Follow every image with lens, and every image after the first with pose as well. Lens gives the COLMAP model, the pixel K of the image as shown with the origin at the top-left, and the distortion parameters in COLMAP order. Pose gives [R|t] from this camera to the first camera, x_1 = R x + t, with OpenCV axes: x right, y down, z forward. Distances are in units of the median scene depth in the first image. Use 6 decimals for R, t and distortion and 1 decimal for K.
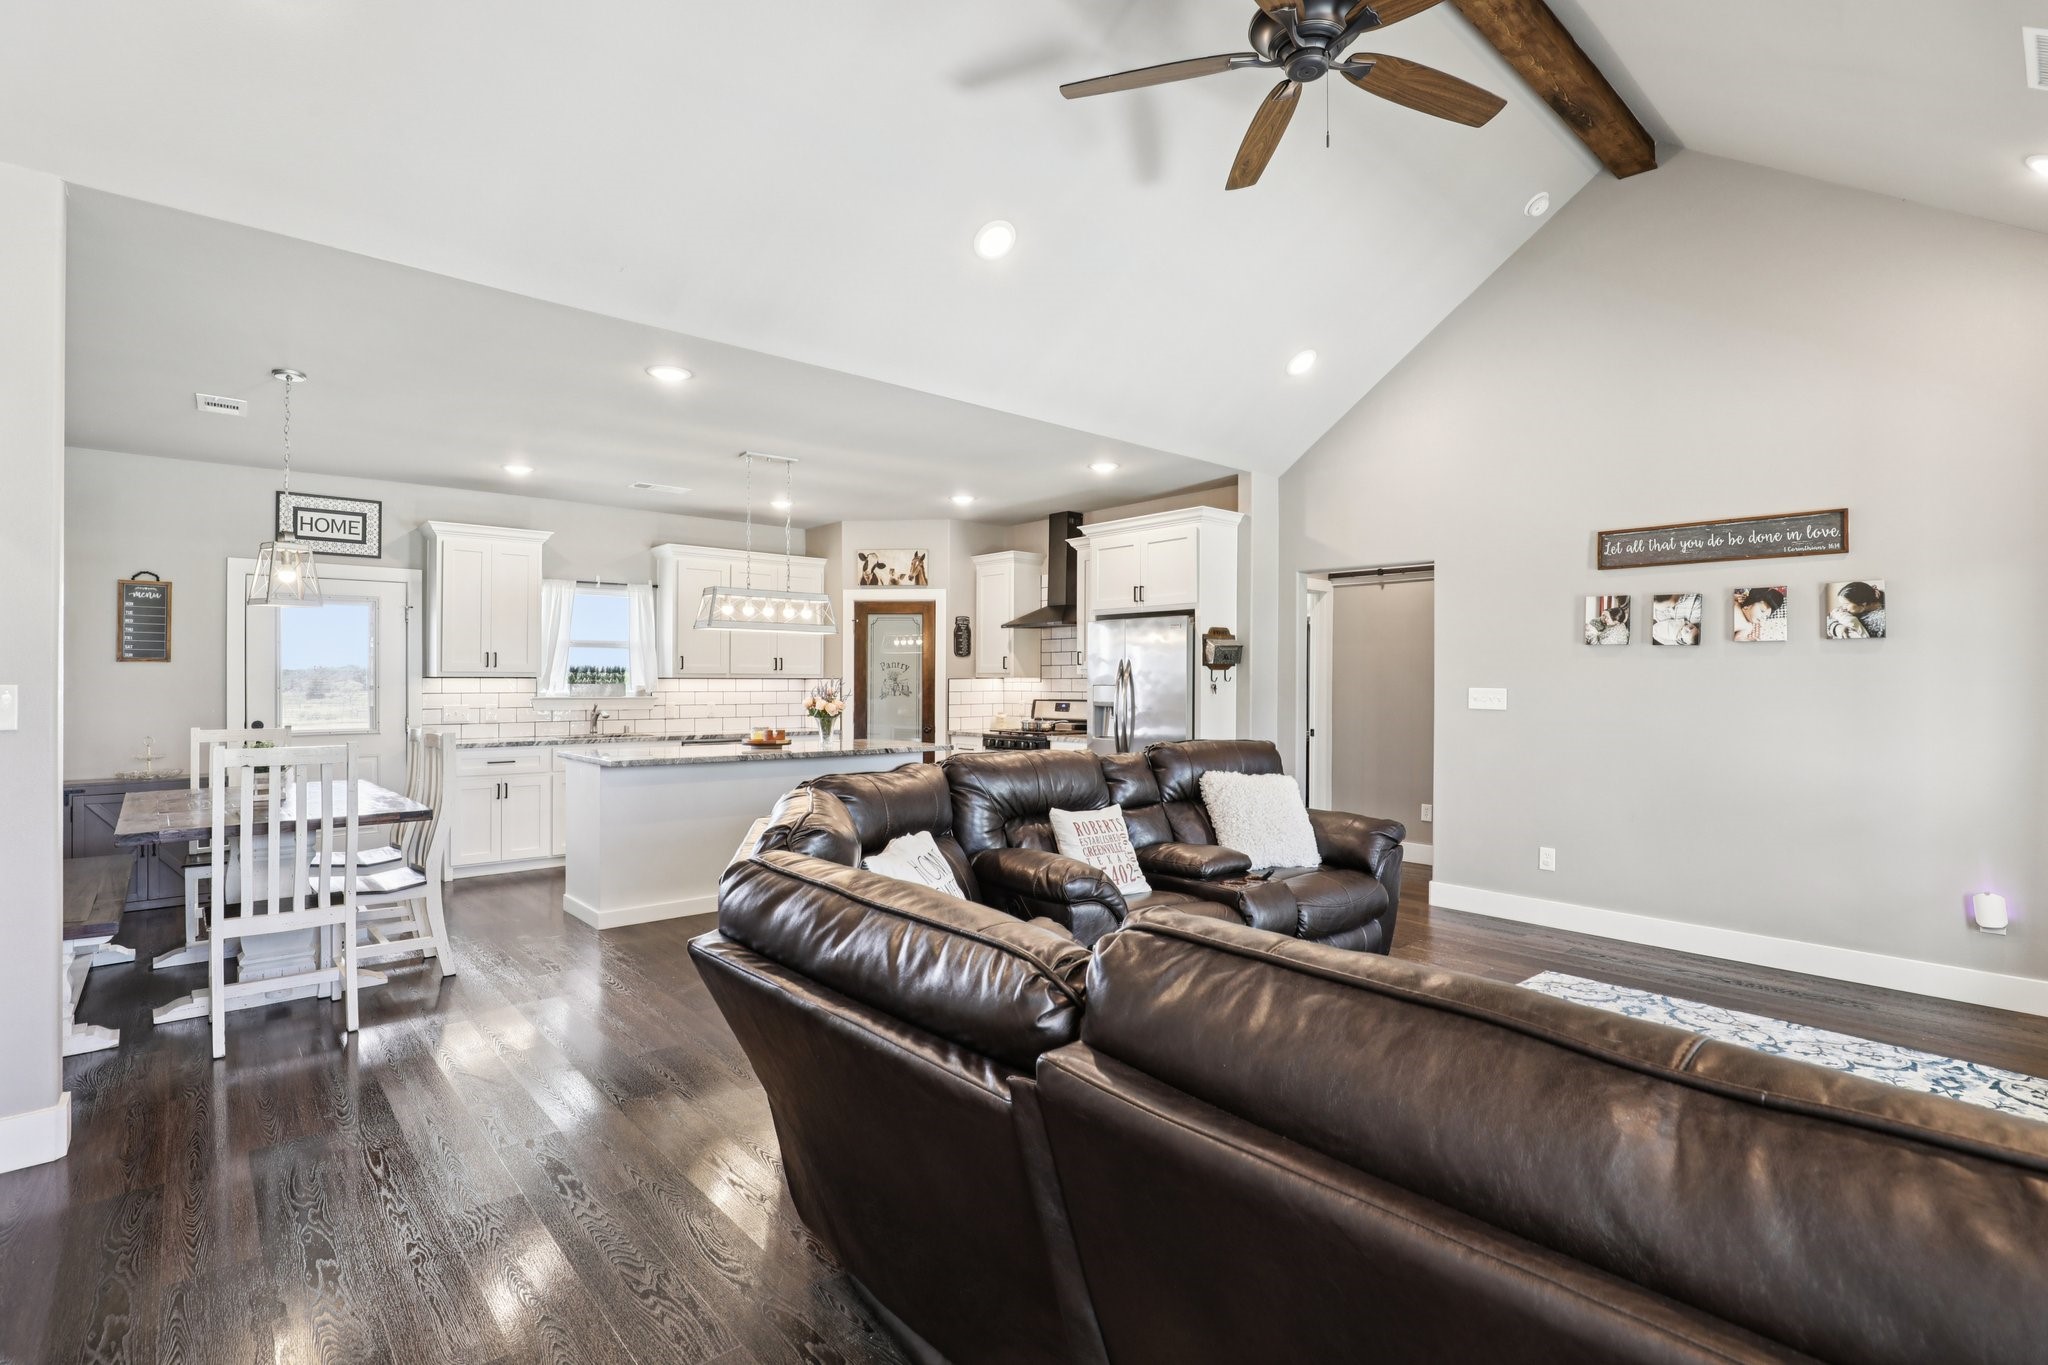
lens RADIAL K [[965.8, 0, 1012.0], [0, 965.8, 675.4], [0, 0, 1]] dist [-0.034378, 0.009144]
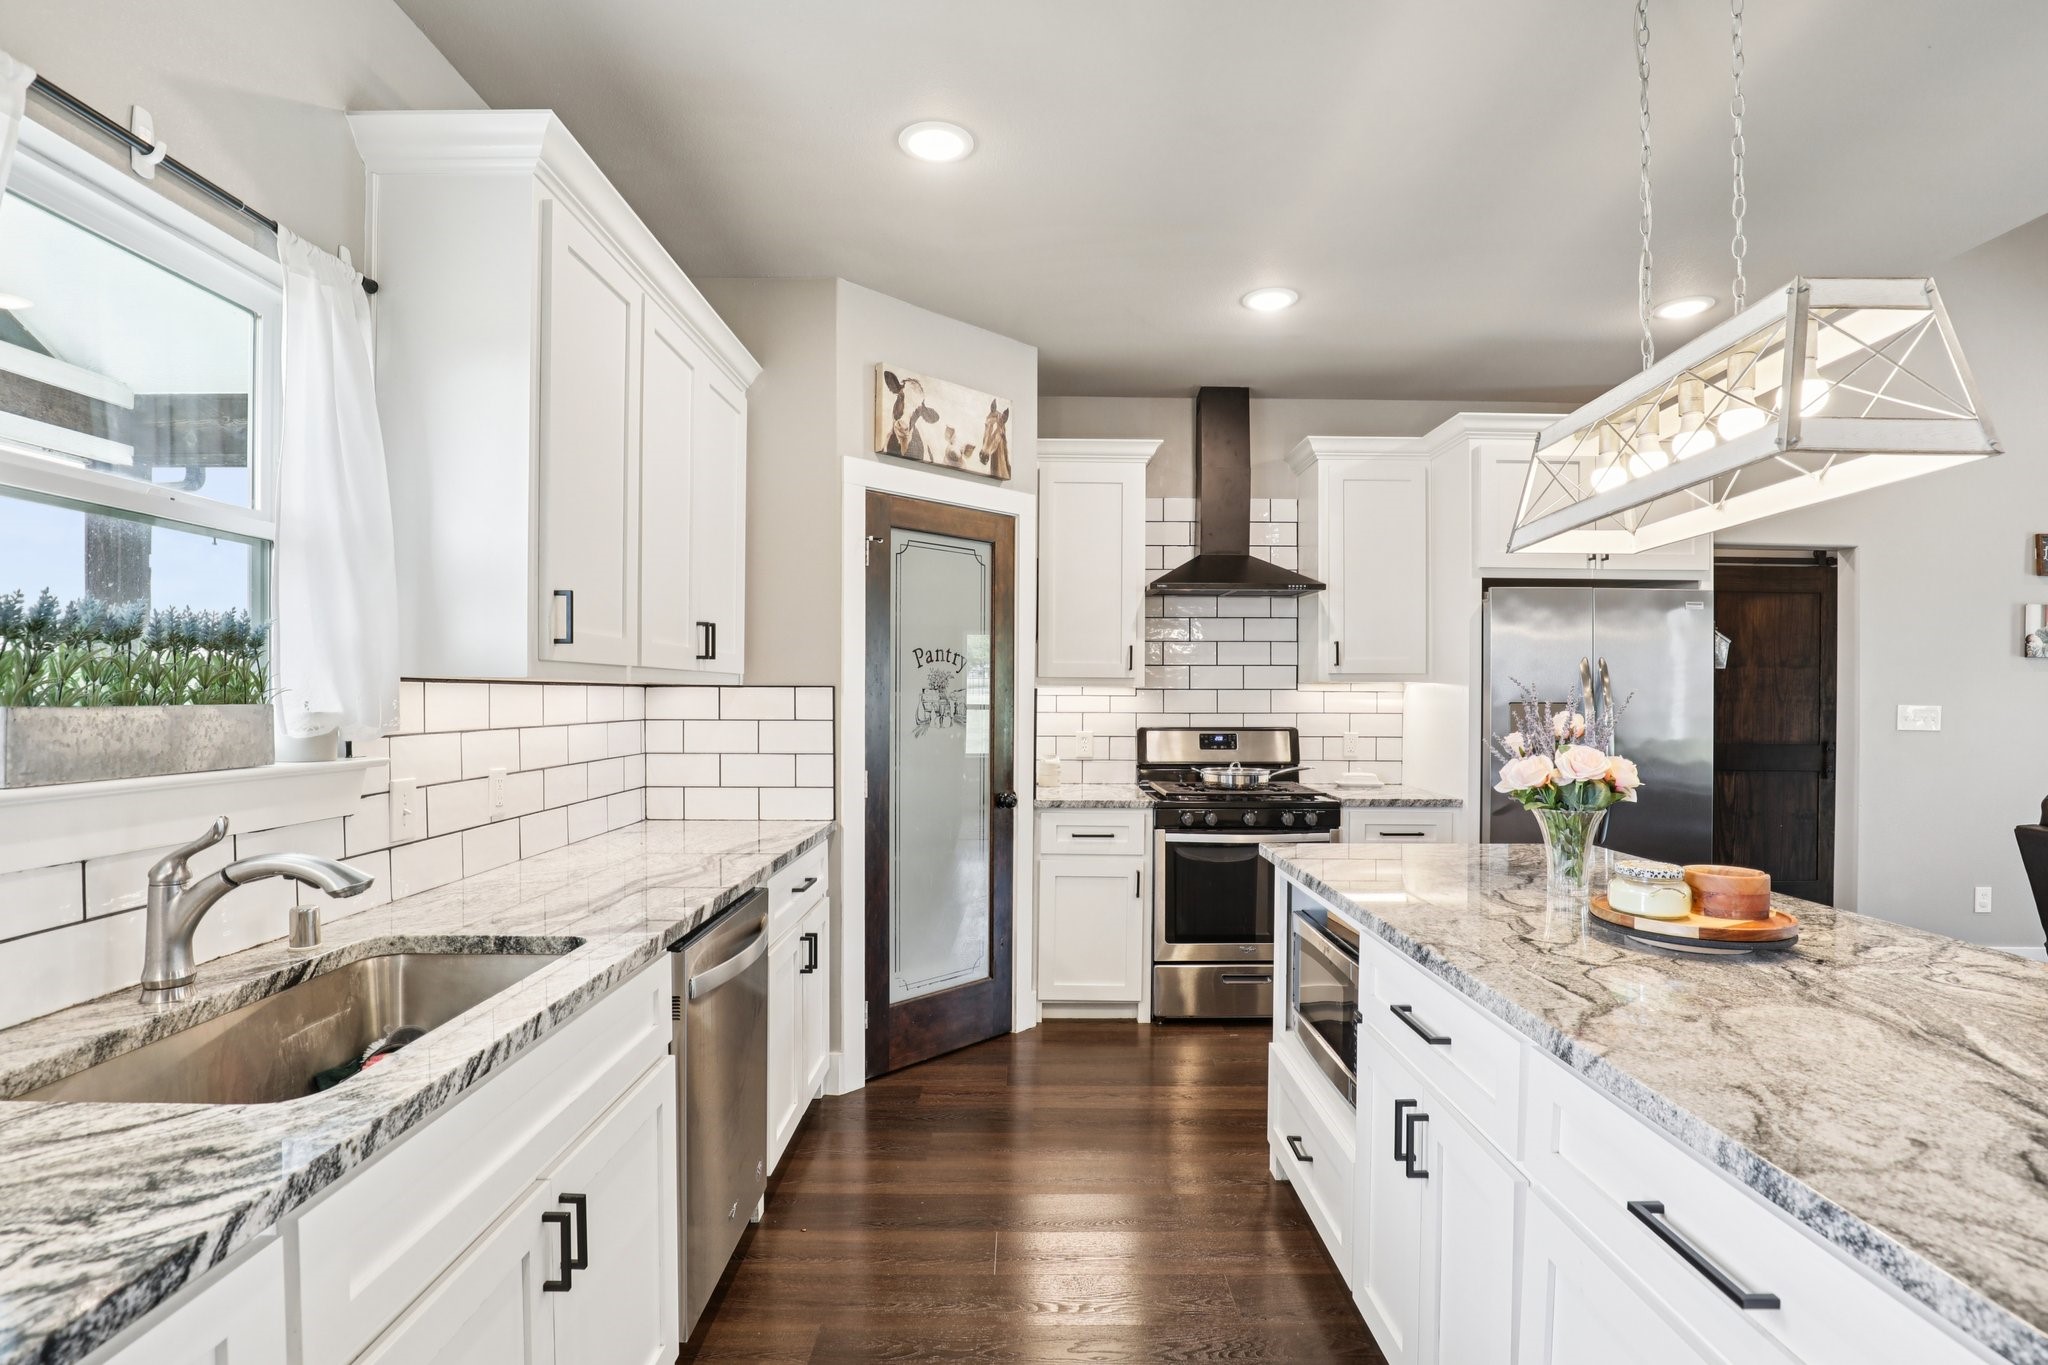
lens RADIAL K [[965.8, 0, 1037.2], [0, 965.8, 696.9], [0, 0, 1]] dist [-0.034378, 0.009144]
pose [[0.656265, -0.000767, 0.754530, -0.539078], [-0.008351, 0.999931, 0.008280, 0.004733], [-0.754484, -0.011735, 0.656214, 0.894816]]
